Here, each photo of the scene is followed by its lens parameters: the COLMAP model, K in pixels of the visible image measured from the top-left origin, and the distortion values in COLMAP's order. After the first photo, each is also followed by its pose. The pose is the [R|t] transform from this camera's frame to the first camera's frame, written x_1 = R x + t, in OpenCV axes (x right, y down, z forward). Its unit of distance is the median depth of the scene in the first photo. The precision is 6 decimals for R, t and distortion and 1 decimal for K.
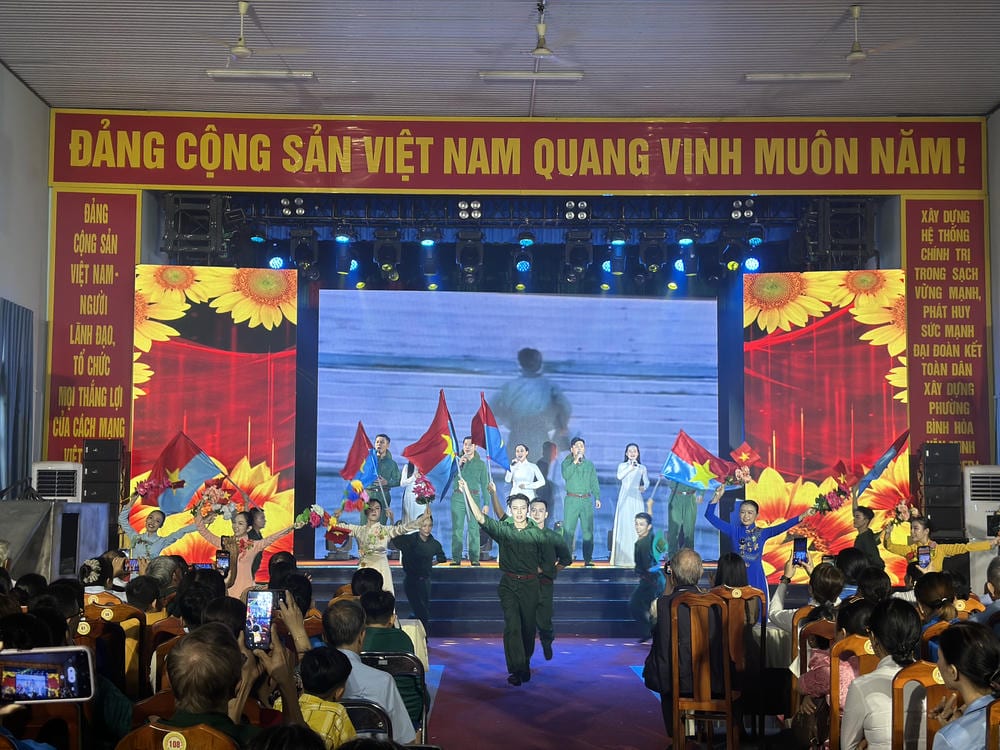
lens RADIAL K [[1367.9, 0, 493.6], [0, 1367.9, 376.5], [0, 0, 1]] dist [0.084489, 0.014743]
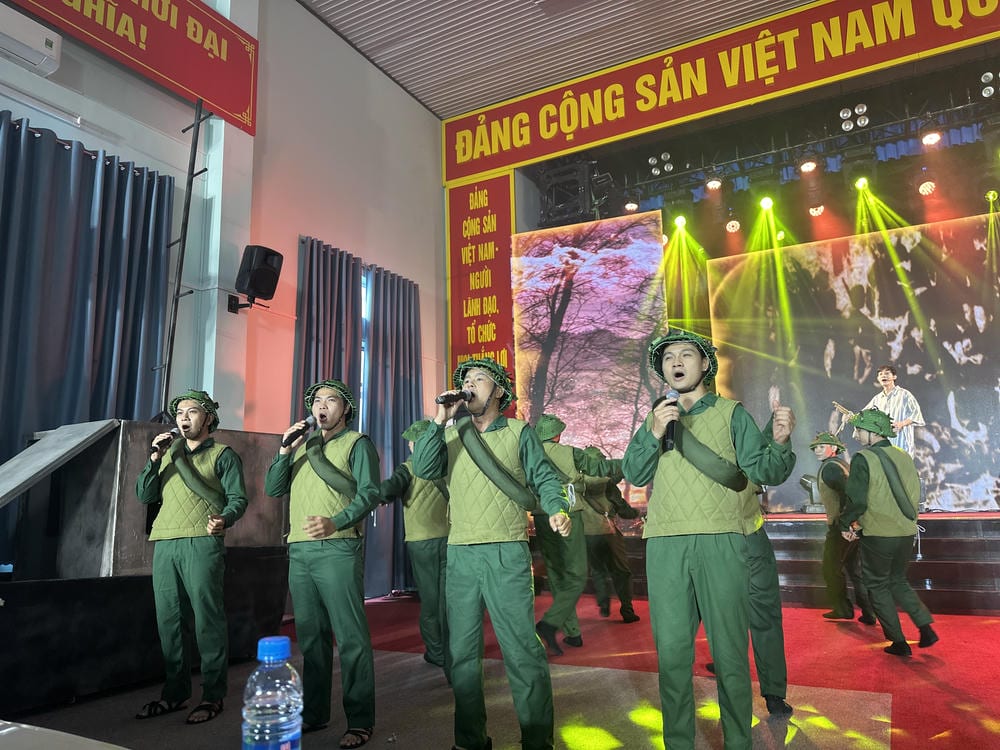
lens RADIAL K [[709.1, 0, 499.2], [0, 709.1, 401.9], [0, 0, 1]] dist [-0.000243, -0.006820]
pose [[0.871506, -0.094657, -0.481163, -0.015263], [0.070646, 0.995193, -0.067822, 0.083390], [0.485270, 0.025115, 0.874004, 0.513712]]
